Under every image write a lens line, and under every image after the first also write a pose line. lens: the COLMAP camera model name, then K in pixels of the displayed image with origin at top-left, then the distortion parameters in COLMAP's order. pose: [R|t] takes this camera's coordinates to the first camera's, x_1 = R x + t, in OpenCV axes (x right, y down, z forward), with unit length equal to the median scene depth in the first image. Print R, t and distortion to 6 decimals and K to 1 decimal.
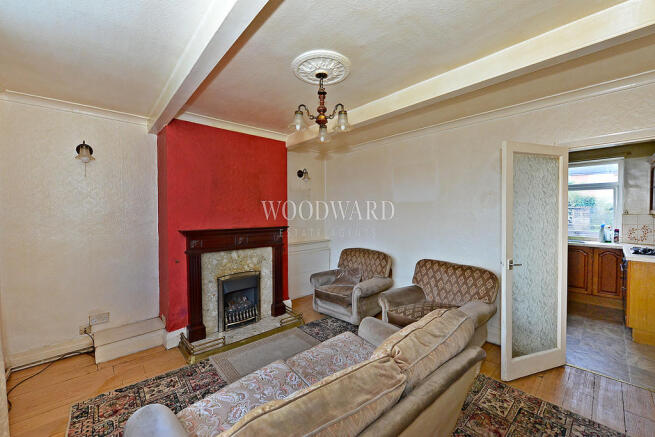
lens RADIAL K [[257.5, 0, 328.2], [0, 257.5, 217.3], [0, 0, 1]] dist [-0.000890, -0.000416]
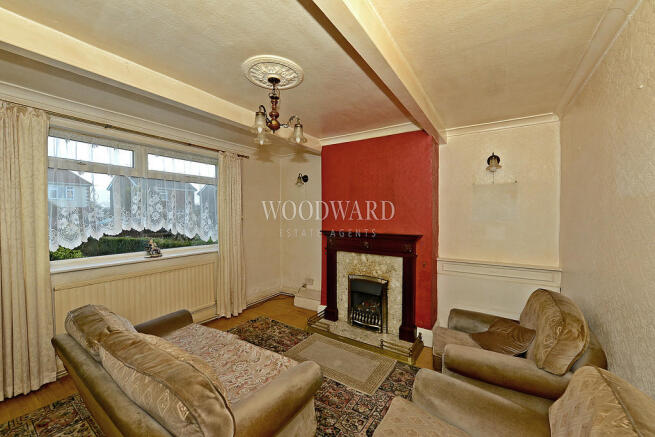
lens RADIAL K [[257.5, 0, 328.9], [0, 257.5, 218.6], [0, 0, 1]] dist [-0.000890, -0.000416]
pose [[0.260888, 0.015884, -0.965238, 0.615123], [-0.024461, 0.999652, 0.009839, -0.019601], [0.965059, 0.021044, 0.261186, 0.600634]]
